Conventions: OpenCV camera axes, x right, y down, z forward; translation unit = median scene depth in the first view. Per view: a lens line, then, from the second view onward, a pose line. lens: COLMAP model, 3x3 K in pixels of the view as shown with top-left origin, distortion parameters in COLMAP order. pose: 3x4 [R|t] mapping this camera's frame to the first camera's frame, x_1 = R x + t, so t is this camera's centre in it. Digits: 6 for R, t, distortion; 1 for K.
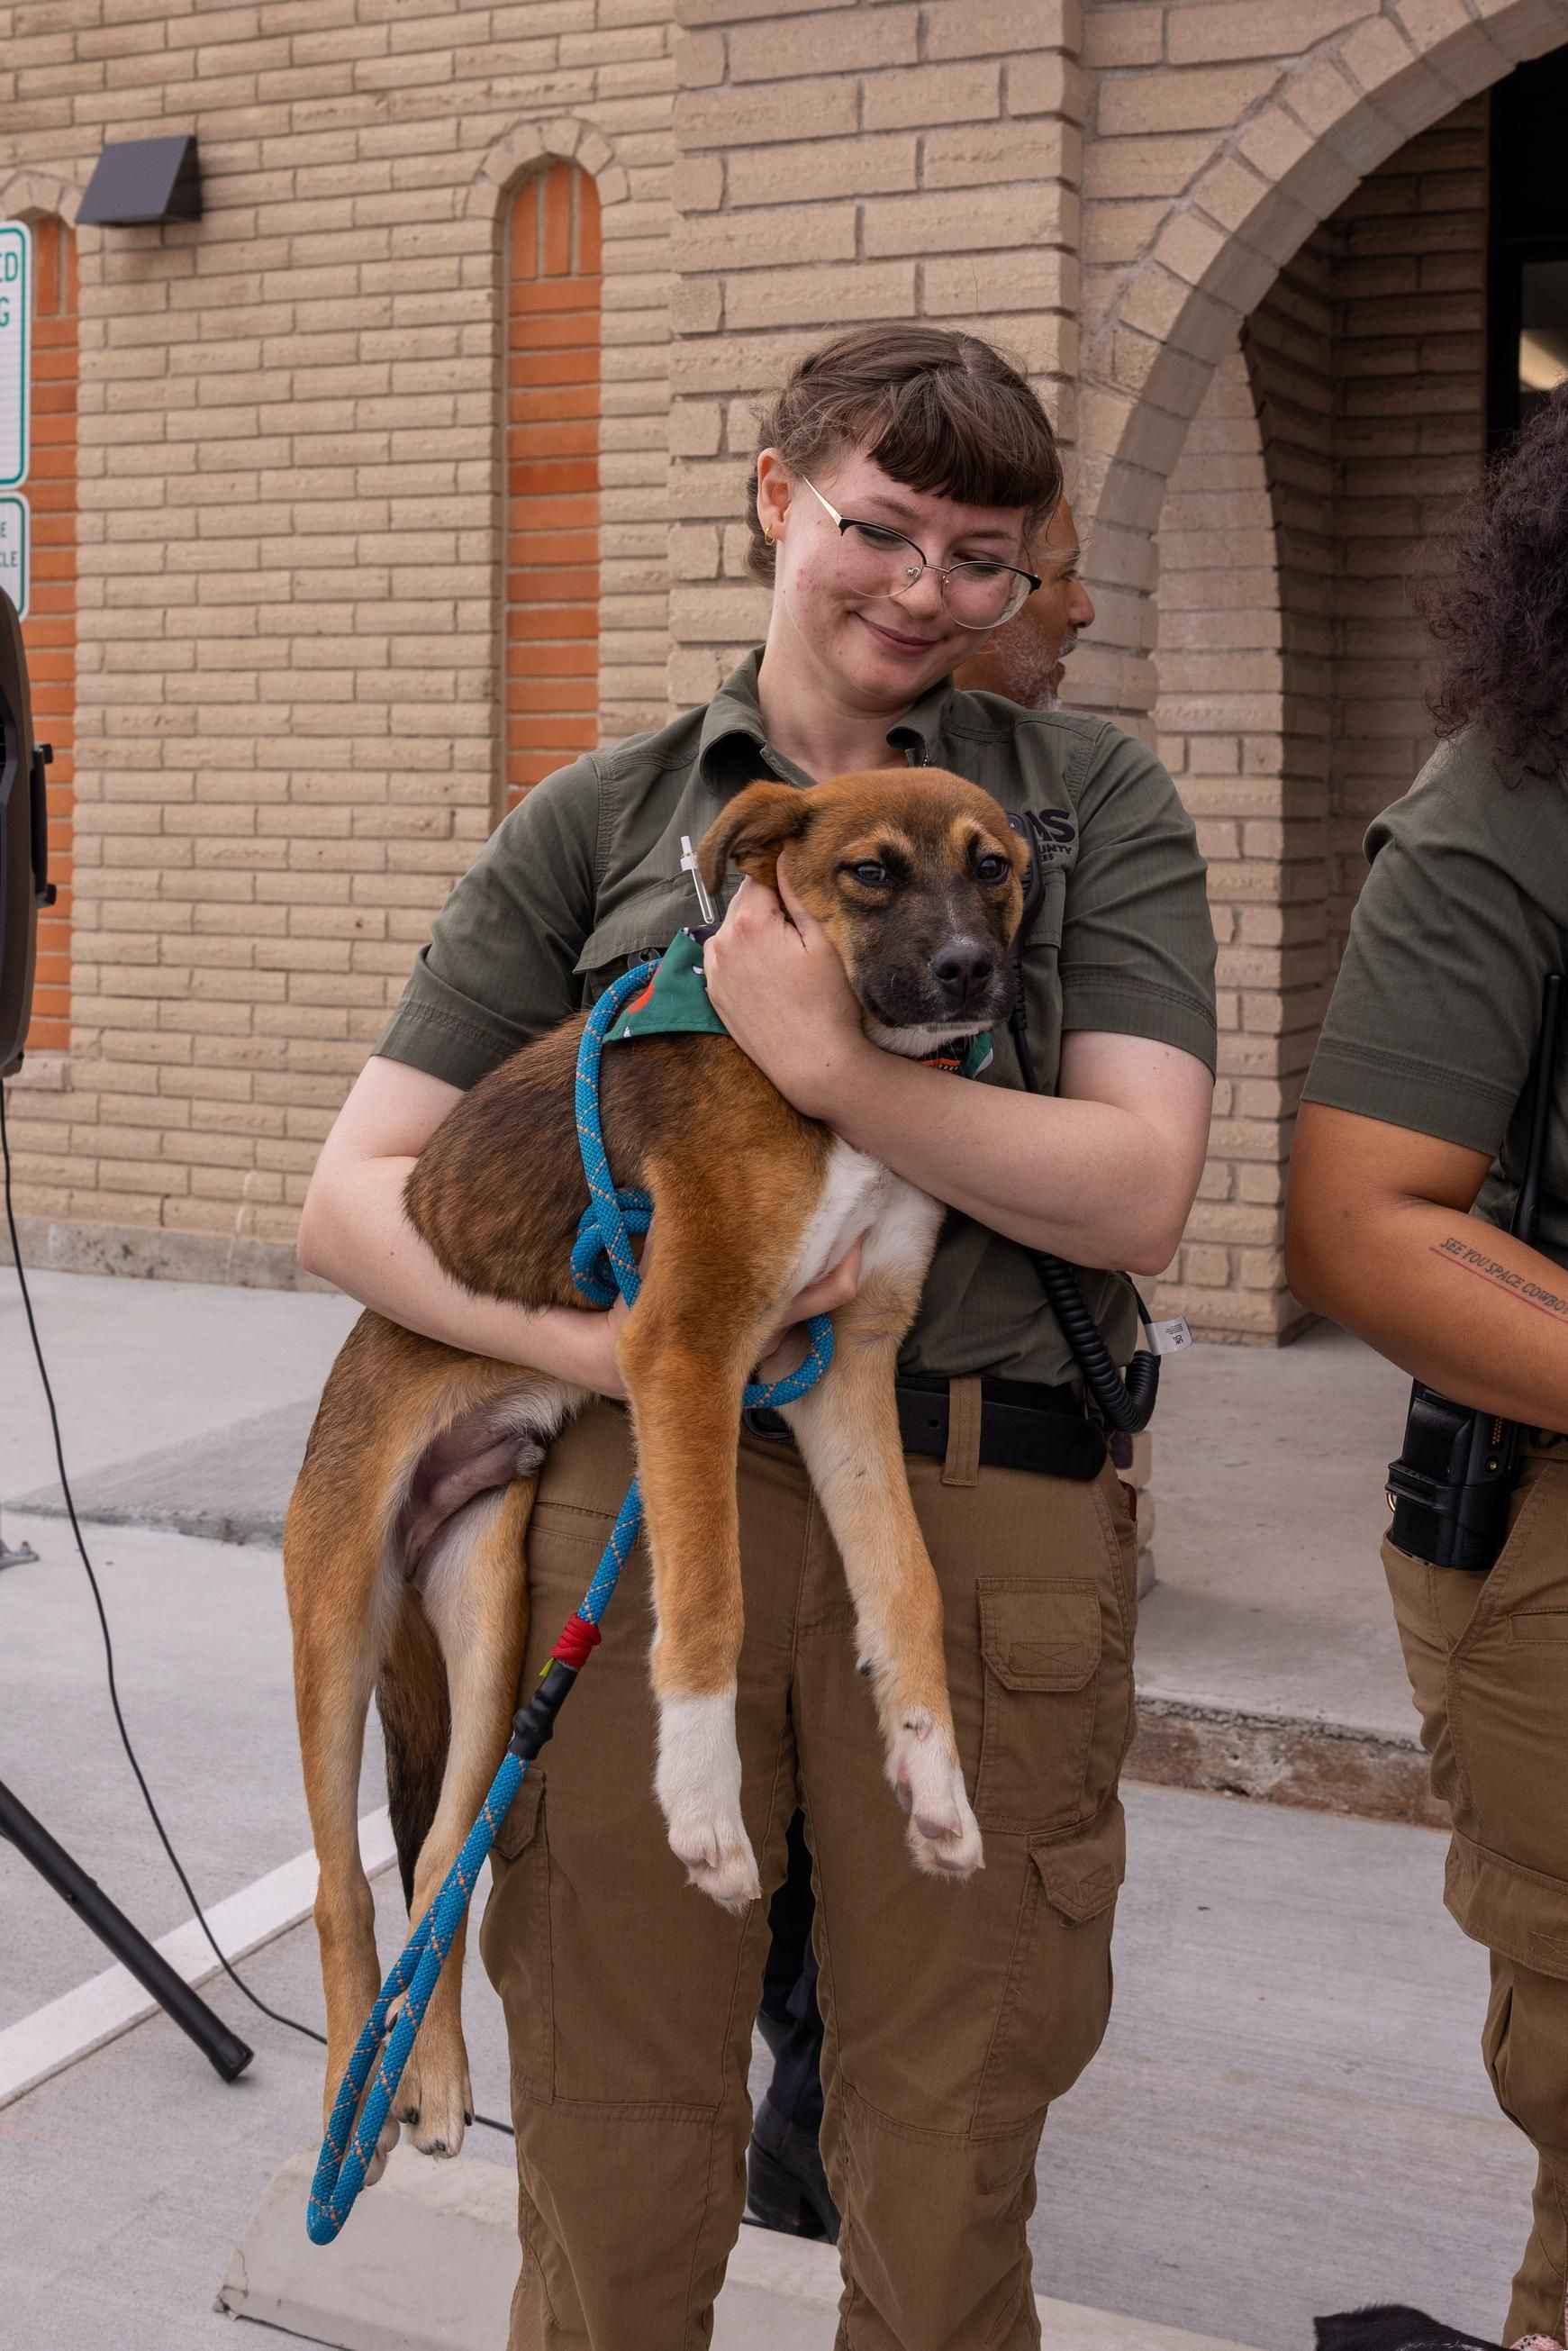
lens RADIAL K [[3023.7, 0, 610.1], [0, 3023.7, 764.3], [0, 0, 1]] dist [0.002972, 0.011934]
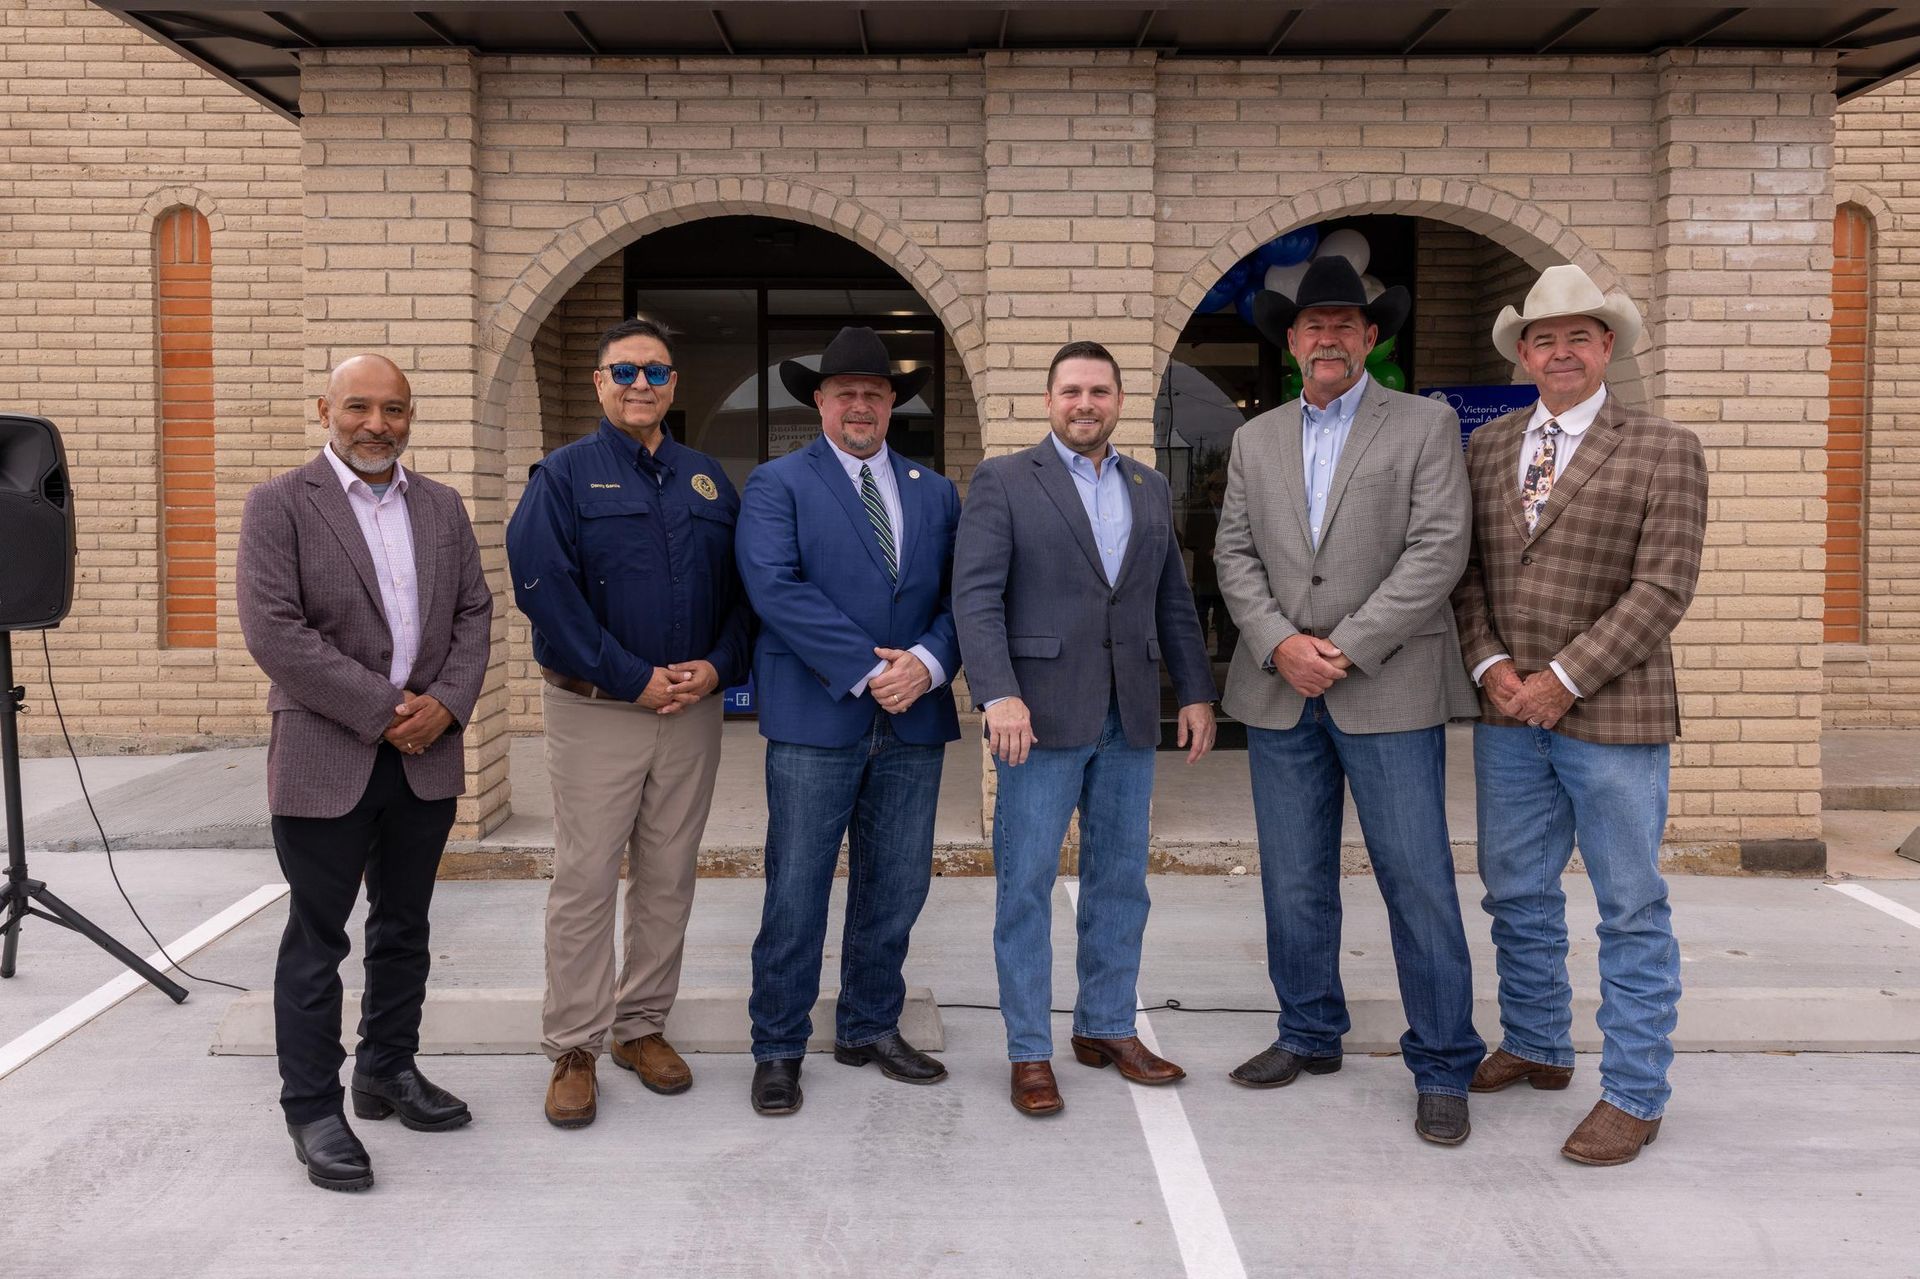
lens RADIAL K [[1511.7, 0, 931.3], [0, 1511.7, 555.6], [0, 0, 1]] dist [0.010617, 0.004558]
pose [[0.881340, -0.022833, 0.471930, -0.064130], [0.003748, 0.999138, 0.041342, -0.000536], [-0.472467, -0.034668, 0.880666, -0.176860]]
